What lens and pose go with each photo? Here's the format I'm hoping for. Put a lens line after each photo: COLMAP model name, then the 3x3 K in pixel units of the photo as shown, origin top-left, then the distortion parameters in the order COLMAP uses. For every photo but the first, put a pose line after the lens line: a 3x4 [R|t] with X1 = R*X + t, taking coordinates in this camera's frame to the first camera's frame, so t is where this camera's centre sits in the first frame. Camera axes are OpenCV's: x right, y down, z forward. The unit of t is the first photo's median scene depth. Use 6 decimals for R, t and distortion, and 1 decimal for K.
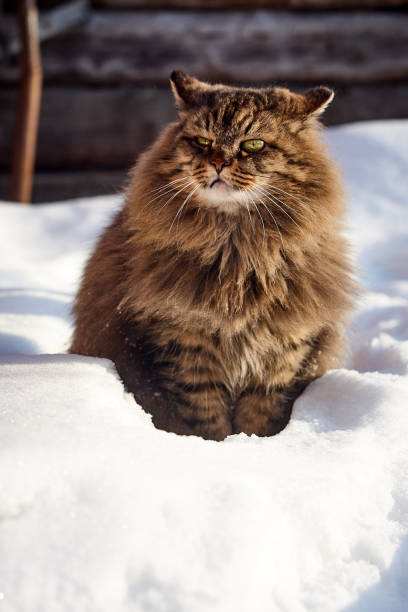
lens RADIAL K [[1631.6, 0, 204.6], [0, 1631.6, 305.8], [0, 0, 1]] dist [-0.092857, 0.155426]
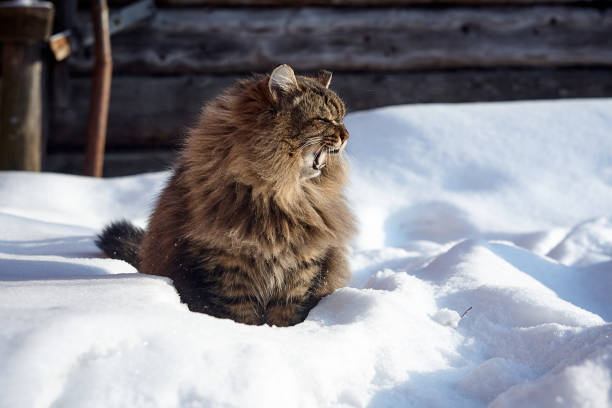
lens RADIAL K [[1570.1, 0, 306.3], [0, 1570.1, 204.2], [0, 0, 1]] dist [-0.065772, -0.117049]
pose [[0.999662, -0.004584, 0.025589, 0.019511], [0.005899, 0.998652, -0.051572, 0.036586], [-0.025318, 0.051705, 0.998341, -0.268112]]
